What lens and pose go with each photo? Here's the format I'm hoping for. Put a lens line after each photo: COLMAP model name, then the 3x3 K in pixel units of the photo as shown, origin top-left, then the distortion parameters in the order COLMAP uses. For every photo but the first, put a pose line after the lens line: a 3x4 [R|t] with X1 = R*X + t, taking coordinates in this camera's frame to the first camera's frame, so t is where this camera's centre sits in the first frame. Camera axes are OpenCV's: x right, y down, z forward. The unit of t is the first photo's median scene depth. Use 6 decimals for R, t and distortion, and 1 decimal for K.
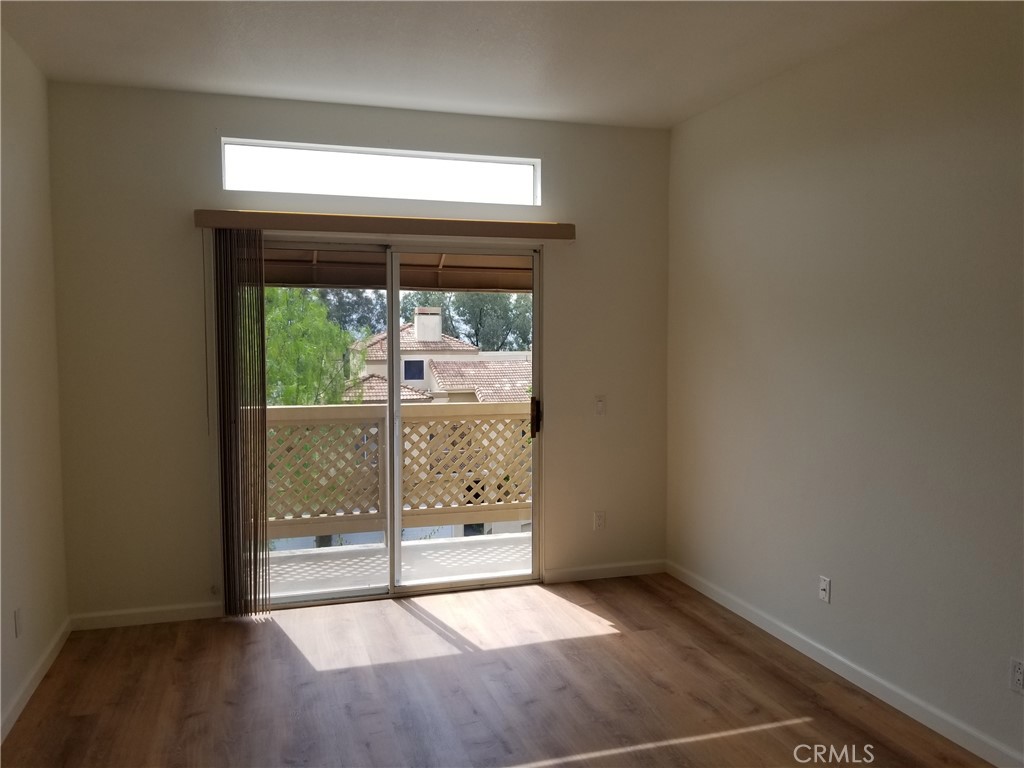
lens RADIAL K [[799.6, 0, 498.6], [0, 799.6, 383.3], [0, 0, 1]] dist [0.077316, -0.123931]
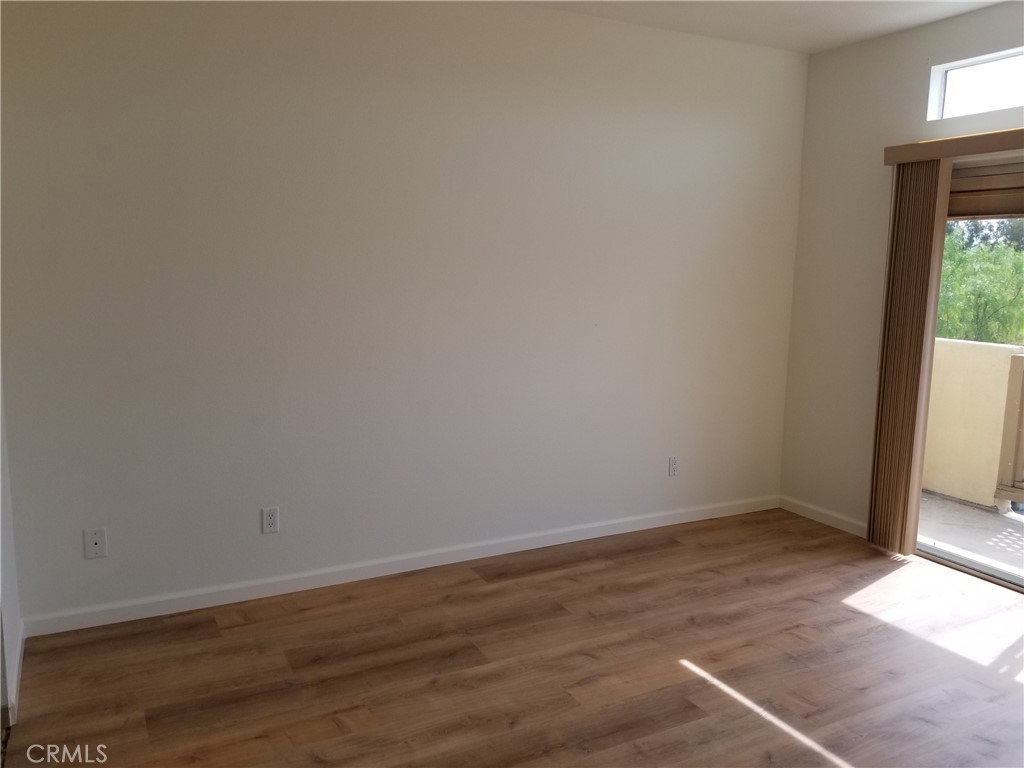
lens RADIAL K [[799.6, 0, 488.9], [0, 799.6, 370.3], [0, 0, 1]] dist [0.077316, -0.123931]
pose [[0.187073, 0.138873, -0.972480, 0.616209], [-0.083516, 0.988621, 0.125112, -0.020832], [0.978789, 0.057813, 0.196543, 0.334178]]
